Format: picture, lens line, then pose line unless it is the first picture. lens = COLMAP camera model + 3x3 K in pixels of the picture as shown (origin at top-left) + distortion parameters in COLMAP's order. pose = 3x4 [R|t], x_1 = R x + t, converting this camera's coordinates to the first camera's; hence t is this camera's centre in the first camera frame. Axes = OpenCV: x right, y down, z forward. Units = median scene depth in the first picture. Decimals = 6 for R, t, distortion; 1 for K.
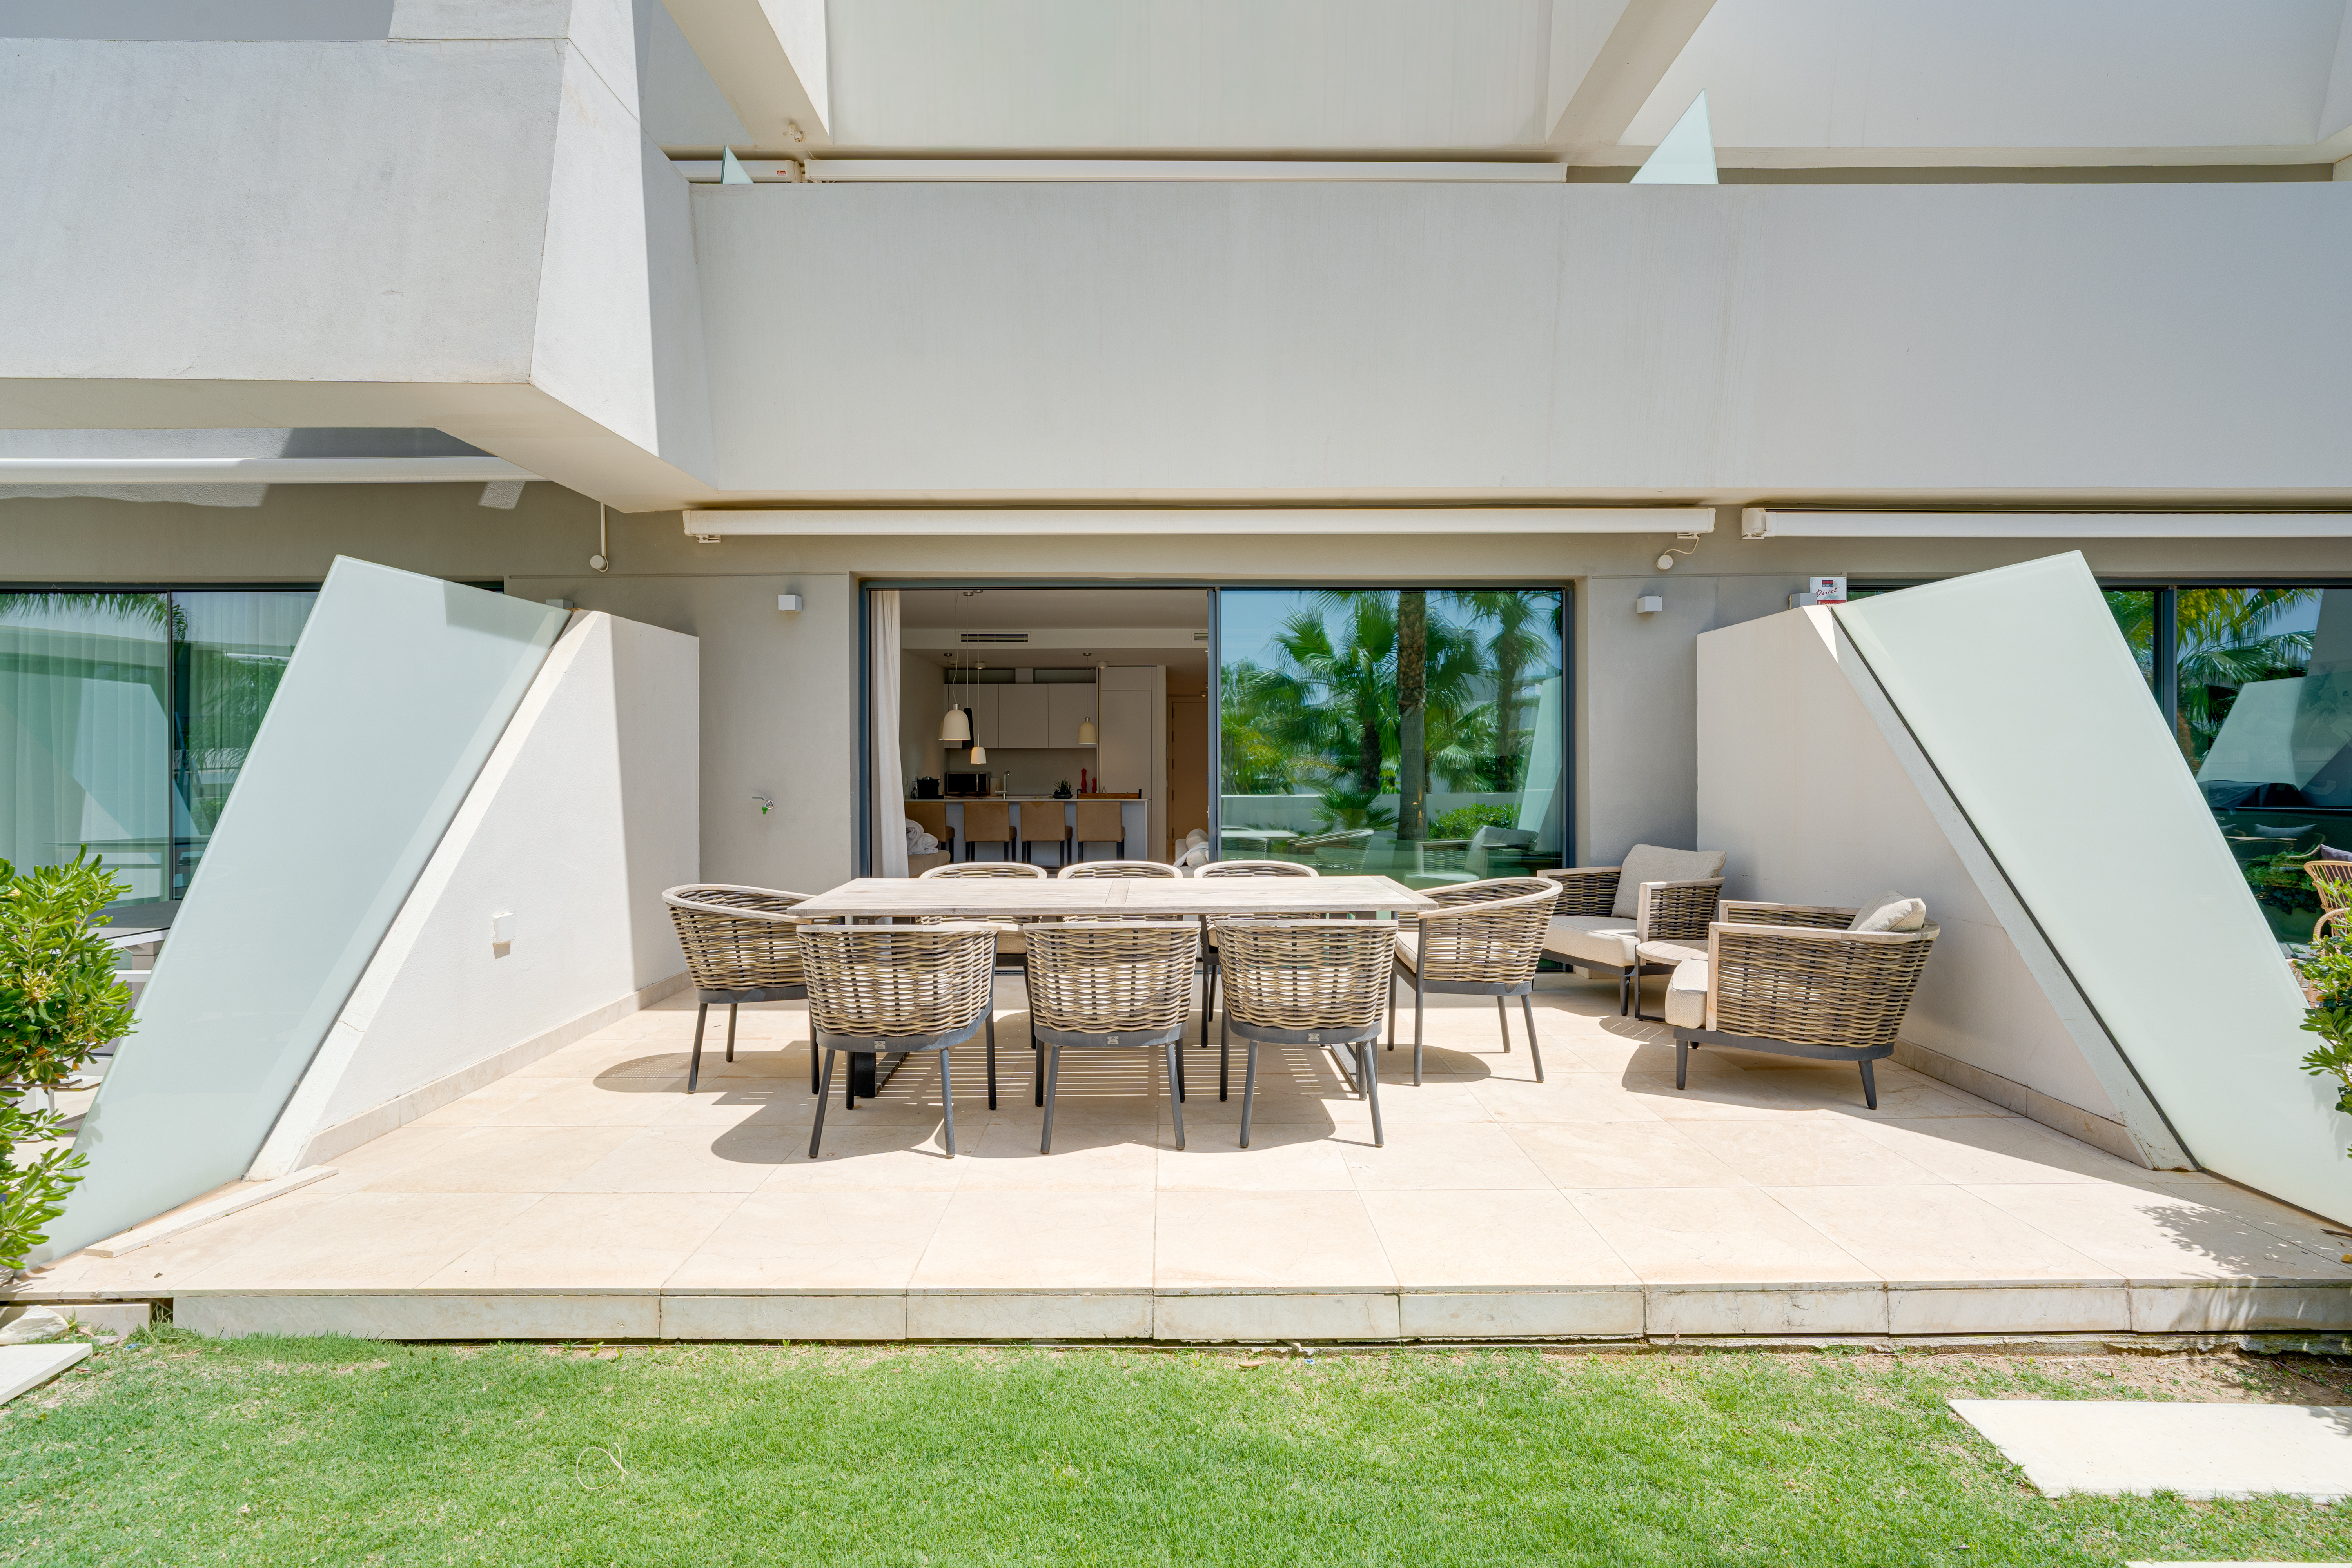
lens RADIAL K [[1110.7, 0, 1161.2], [0, 1110.7, 770.7], [0, 0, 1]] dist [-0.014972, 0.008414]
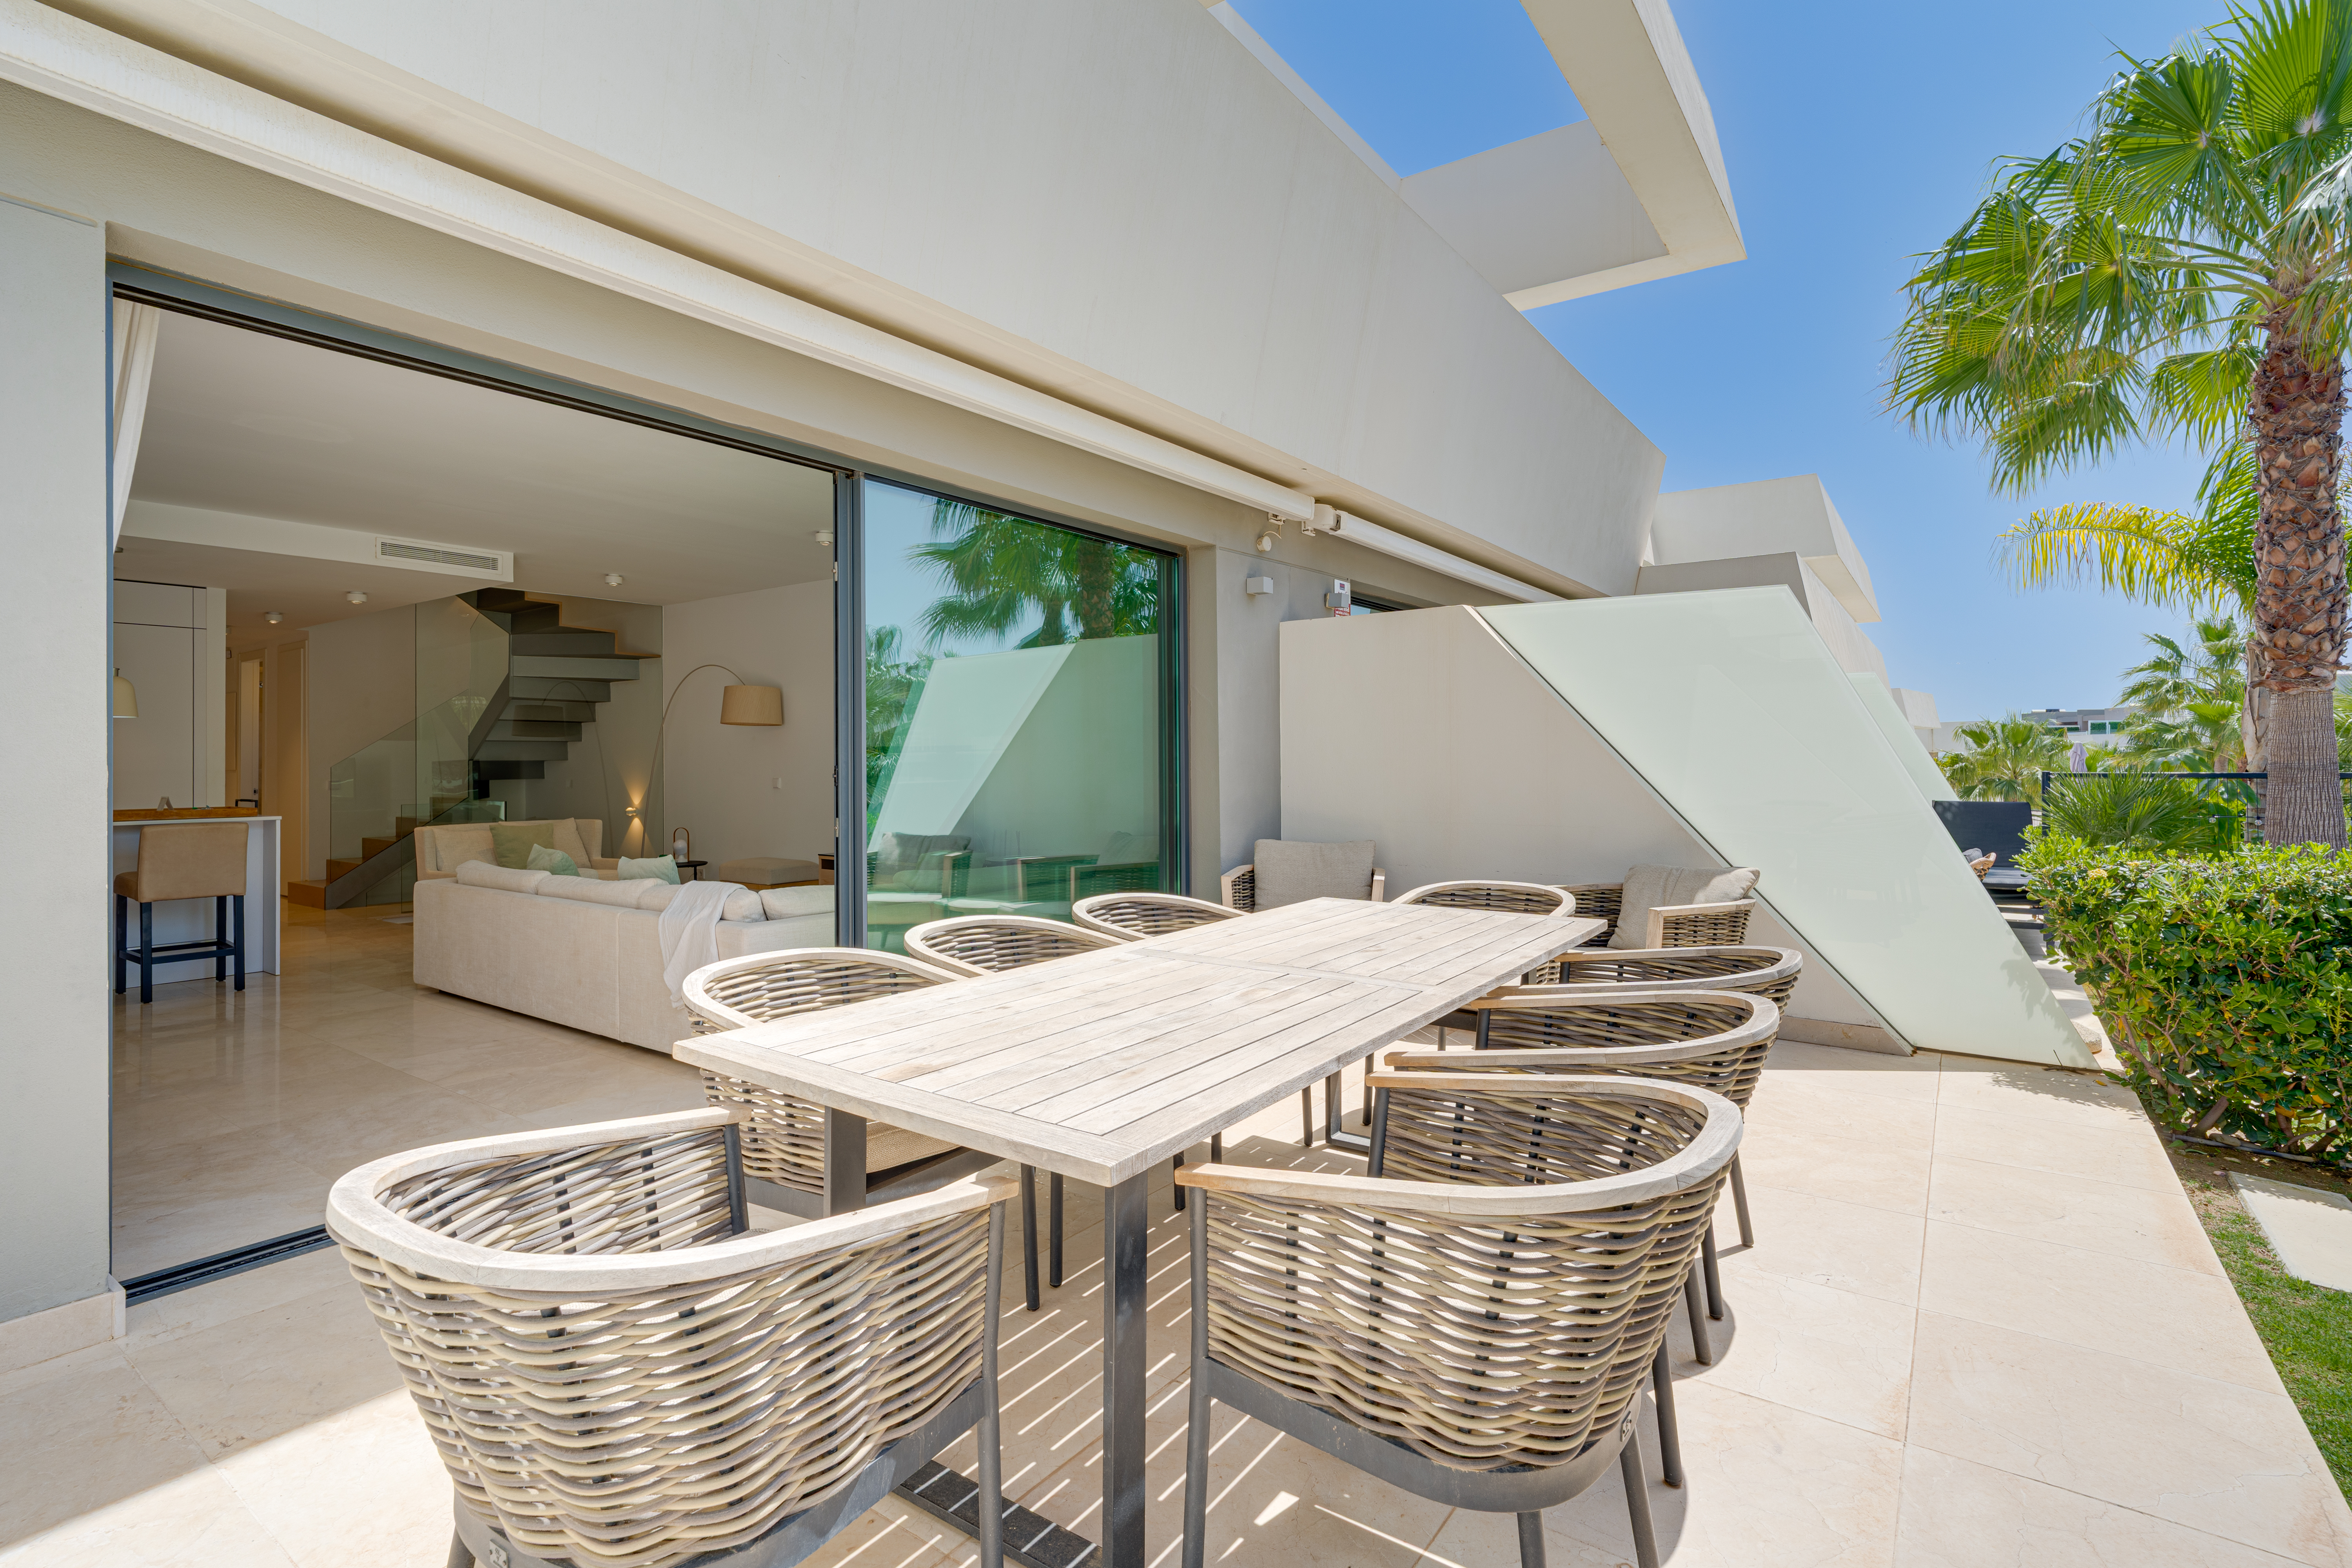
lens RADIAL K [[1110.7, 0, 1175.8], [0, 1110.7, 777.3], [0, 0, 1]] dist [-0.014972, 0.008414]
pose [[0.581921, -0.014851, 0.813110, -0.859912], [-0.001751, 0.999808, 0.019515, -0.008866], [-0.813243, -0.012780, 0.581783, 1.130716]]
